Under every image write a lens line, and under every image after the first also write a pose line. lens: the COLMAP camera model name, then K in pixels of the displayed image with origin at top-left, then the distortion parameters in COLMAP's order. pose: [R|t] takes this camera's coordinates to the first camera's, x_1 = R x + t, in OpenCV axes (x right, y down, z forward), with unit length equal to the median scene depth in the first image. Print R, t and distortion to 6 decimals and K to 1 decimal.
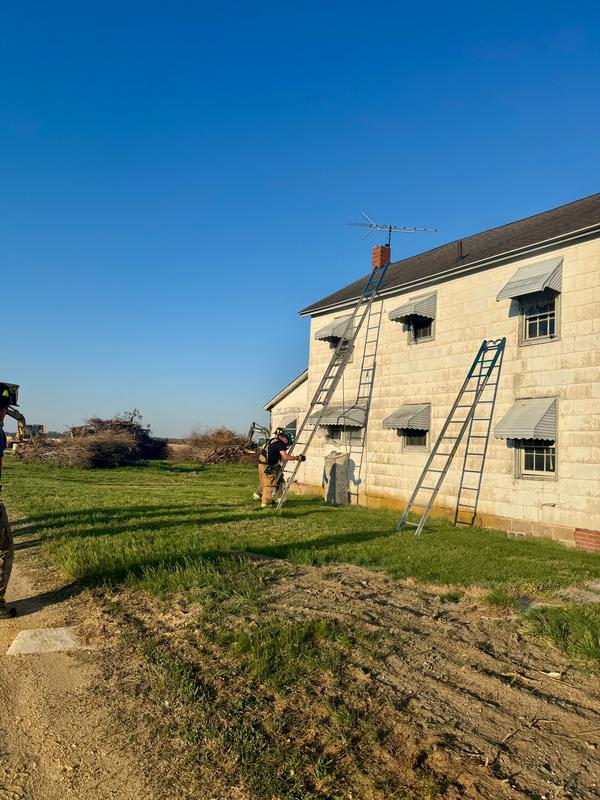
lens RADIAL K [[567.1, 0, 289.8], [0, 567.1, 402.6], [0, 0, 1]] dist [0.000383, -0.008157]
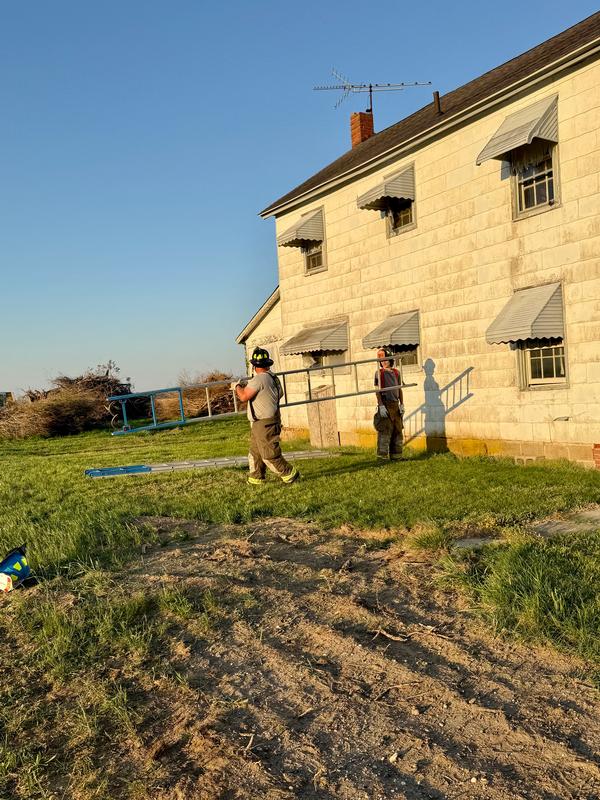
lens RADIAL K [[690.5, 0, 300.0], [0, 690.5, 400.0], [0, 0, 1]] dist [0.170997, -0.361760]
pose [[0.993555, -0.109828, -0.028038, 0.114577], [0.112015, 0.989195, 0.094584, 0.018512], [0.017347, -0.097116, 0.995122, 0.016953]]
